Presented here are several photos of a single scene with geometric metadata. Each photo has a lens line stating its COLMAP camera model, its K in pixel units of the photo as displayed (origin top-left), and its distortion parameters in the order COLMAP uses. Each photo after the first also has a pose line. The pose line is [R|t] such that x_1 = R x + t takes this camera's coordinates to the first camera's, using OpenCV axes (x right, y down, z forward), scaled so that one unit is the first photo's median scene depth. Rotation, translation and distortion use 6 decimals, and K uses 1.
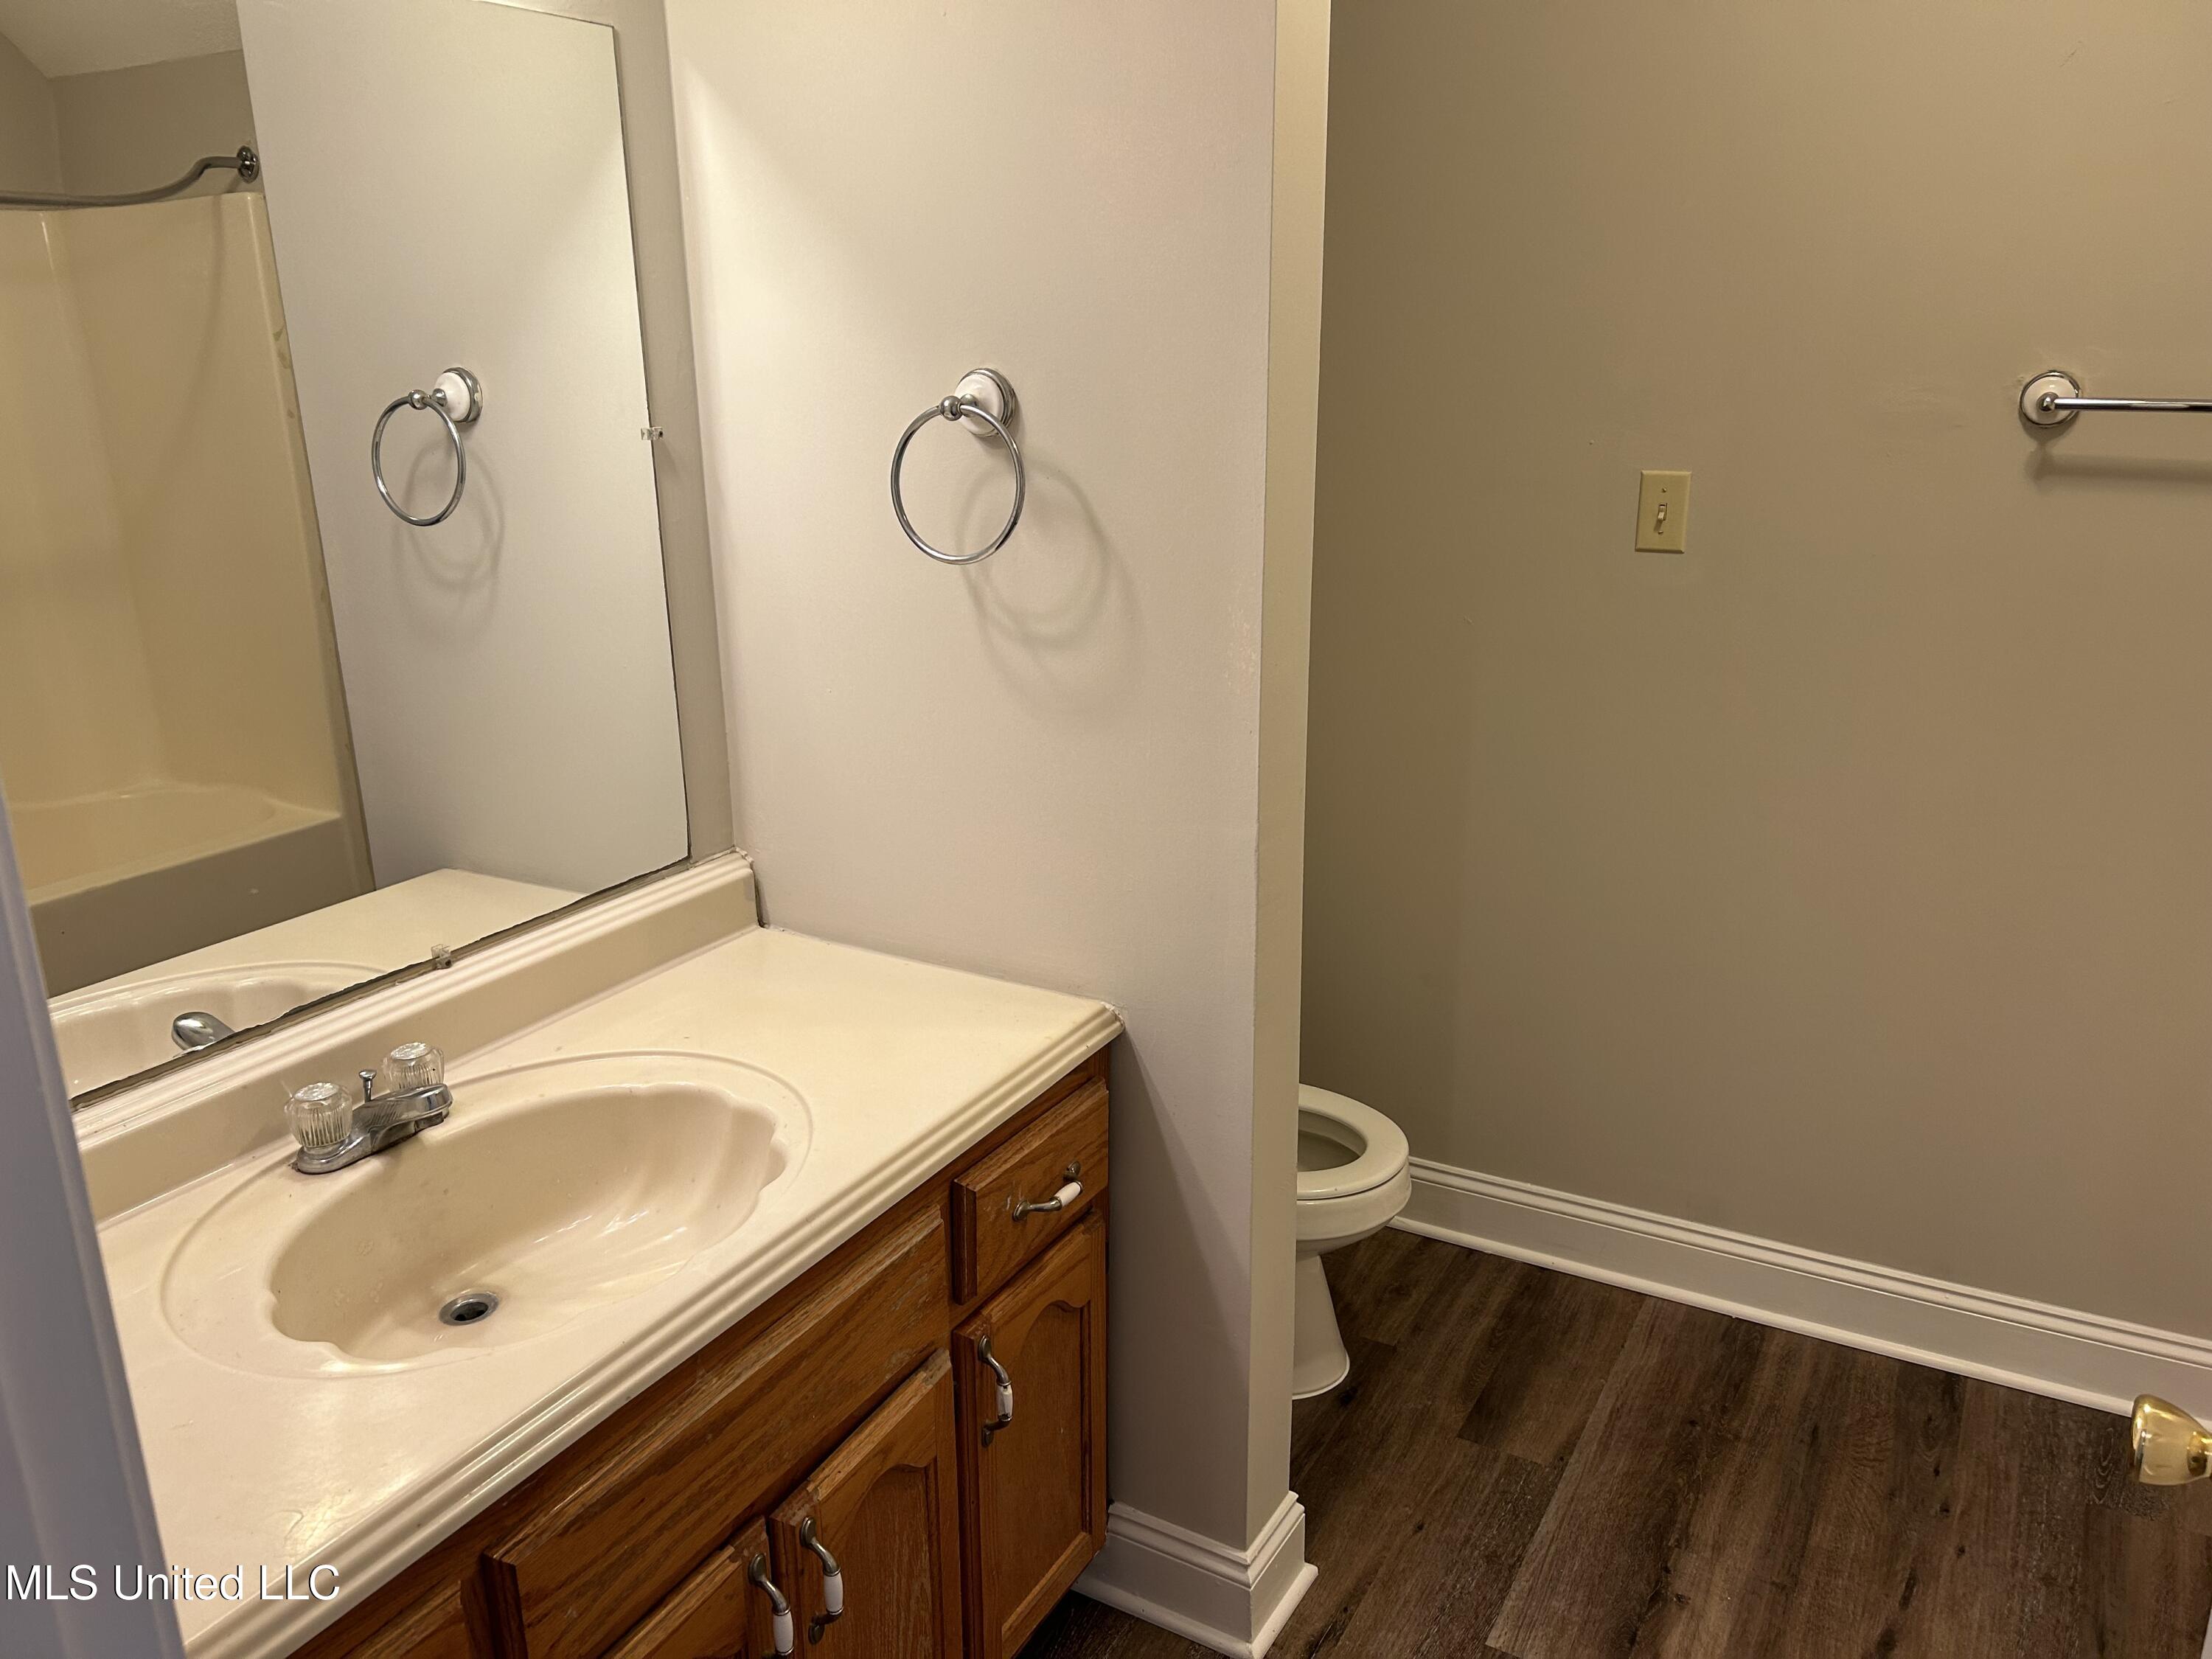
lens RADIAL K [[1664.4, 0, 1106.0], [0, 1664.4, 829.5], [0, 0, 1]] dist [0.015713, -0.000223]
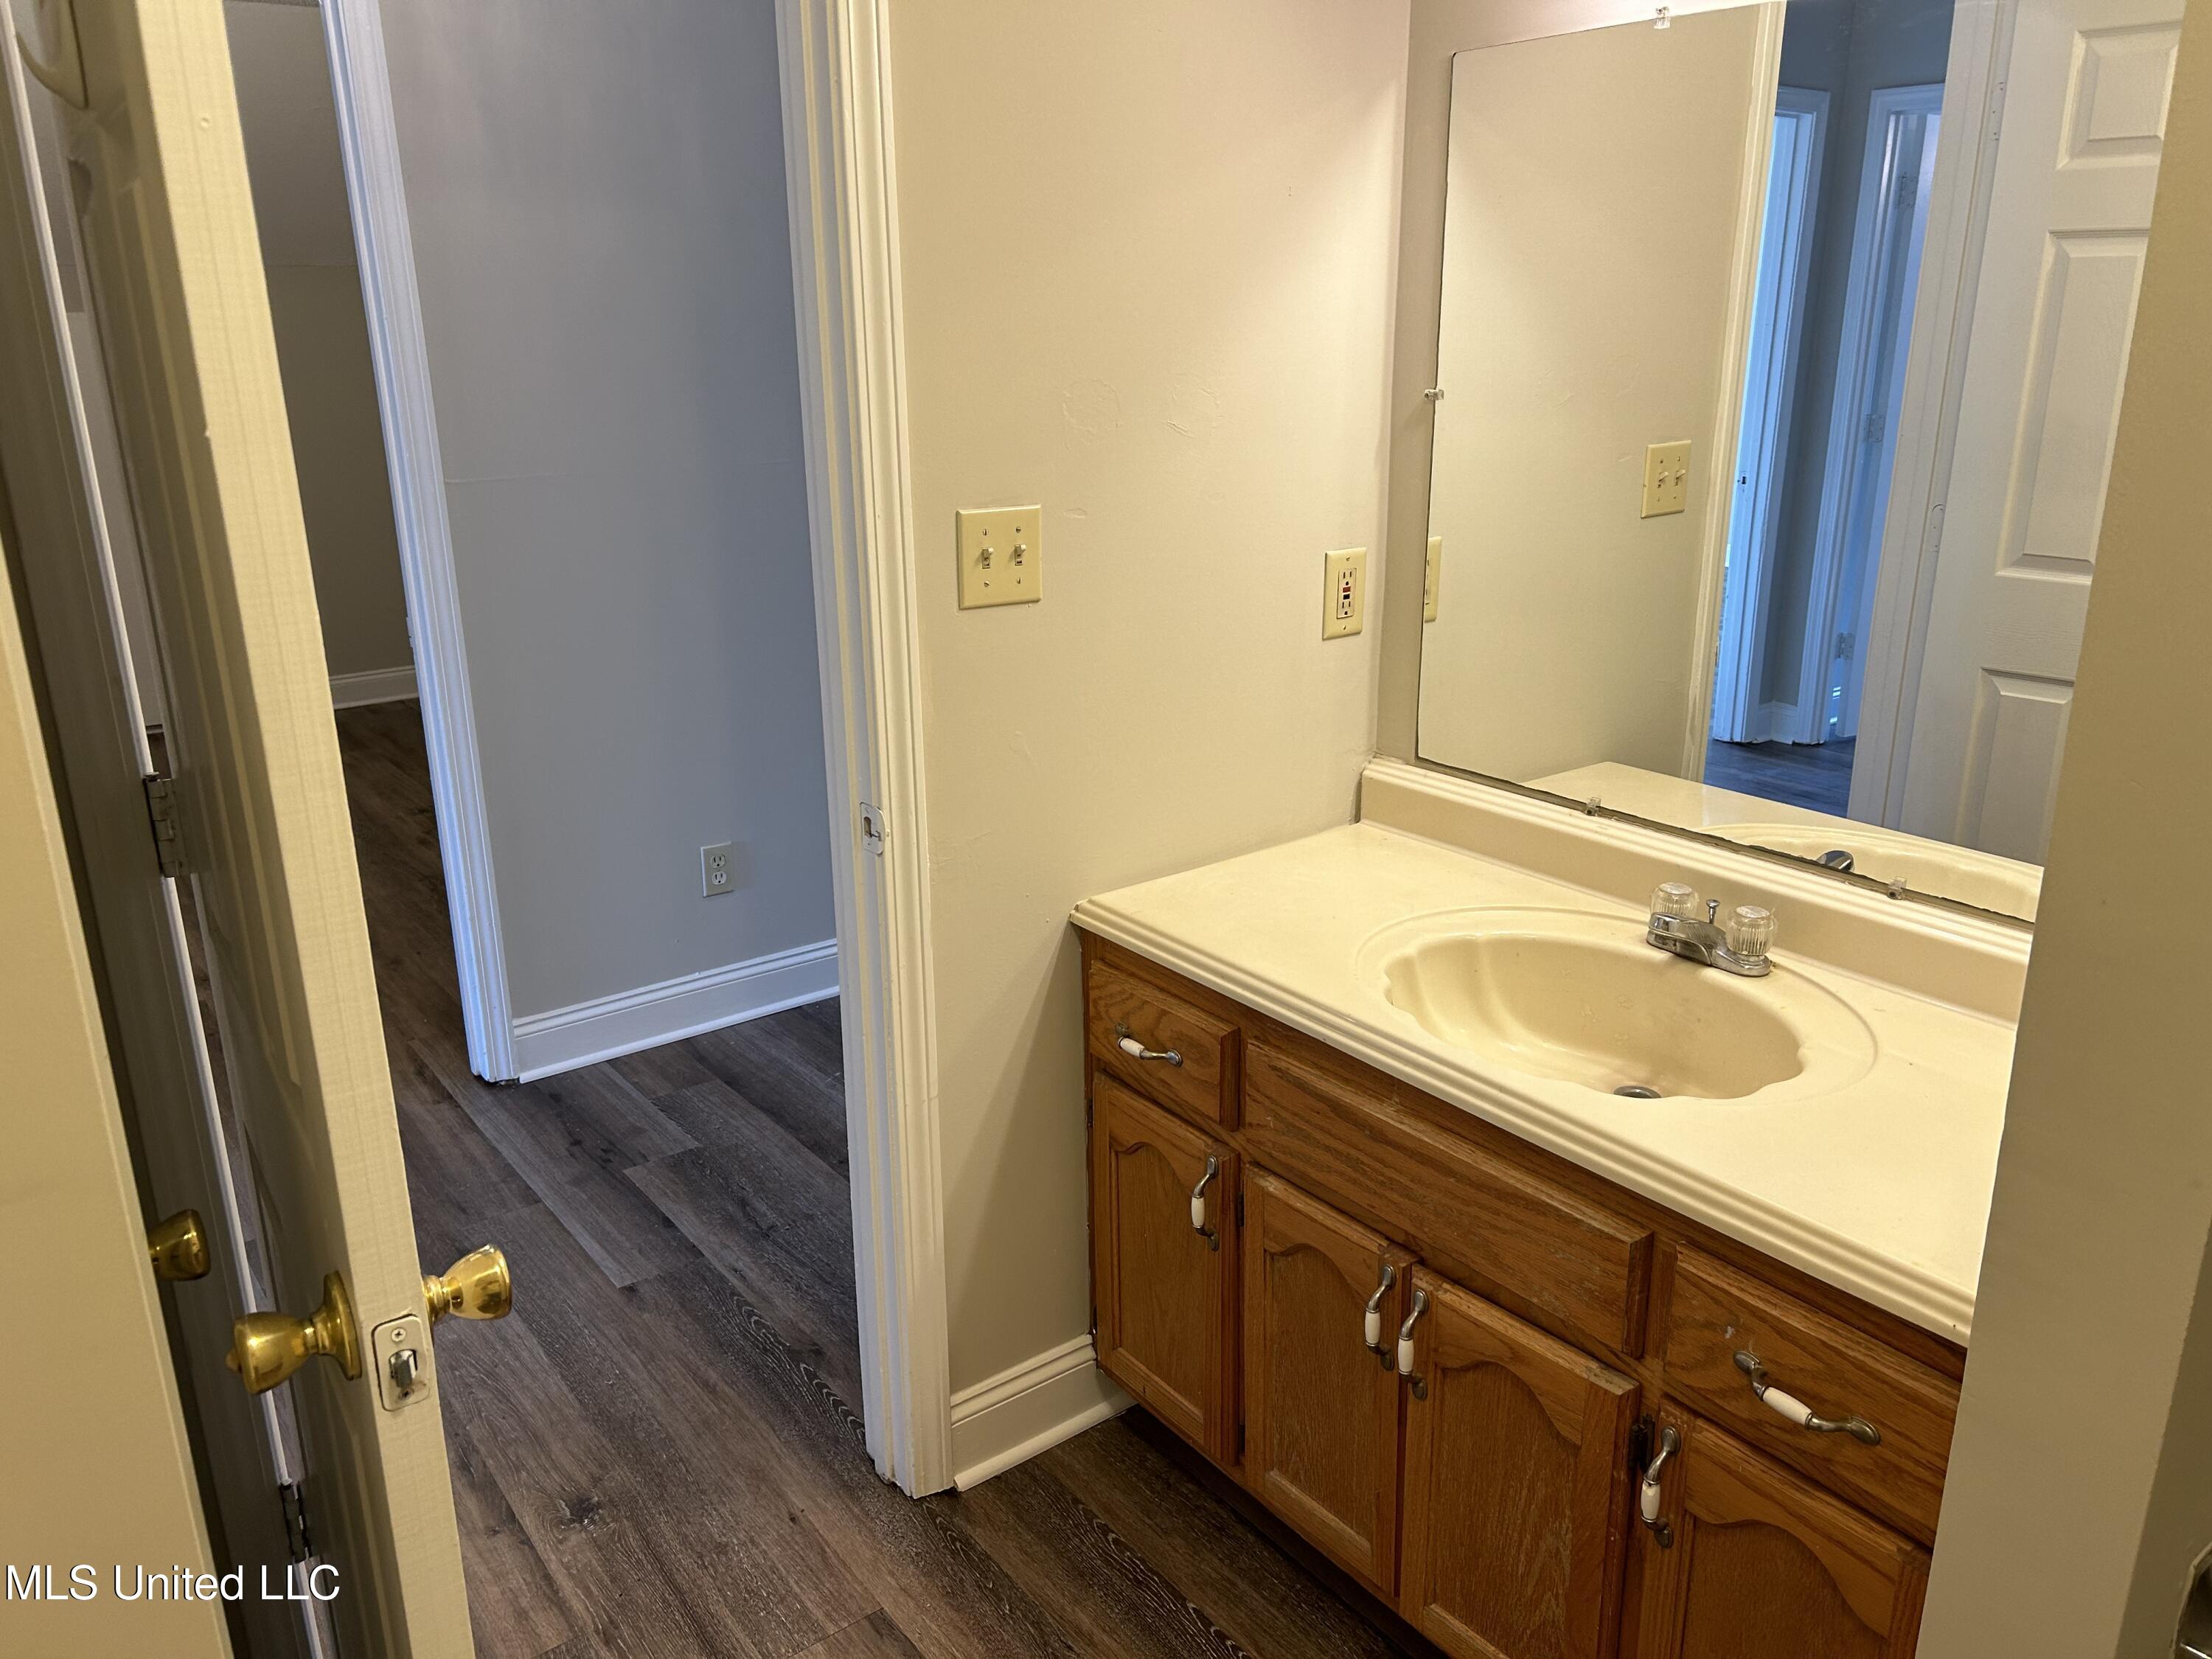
lens RADIAL K [[1664.4, 0, 1106.0], [0, 1664.4, 829.5], [0, 0, 1]] dist [0.015713, -0.000223]
pose [[-0.396802, 0.295685, -0.868976, 0.817319], [-0.251519, 0.875436, 0.412735, -0.306761], [0.882772, 0.382338, -0.273005, 0.937432]]
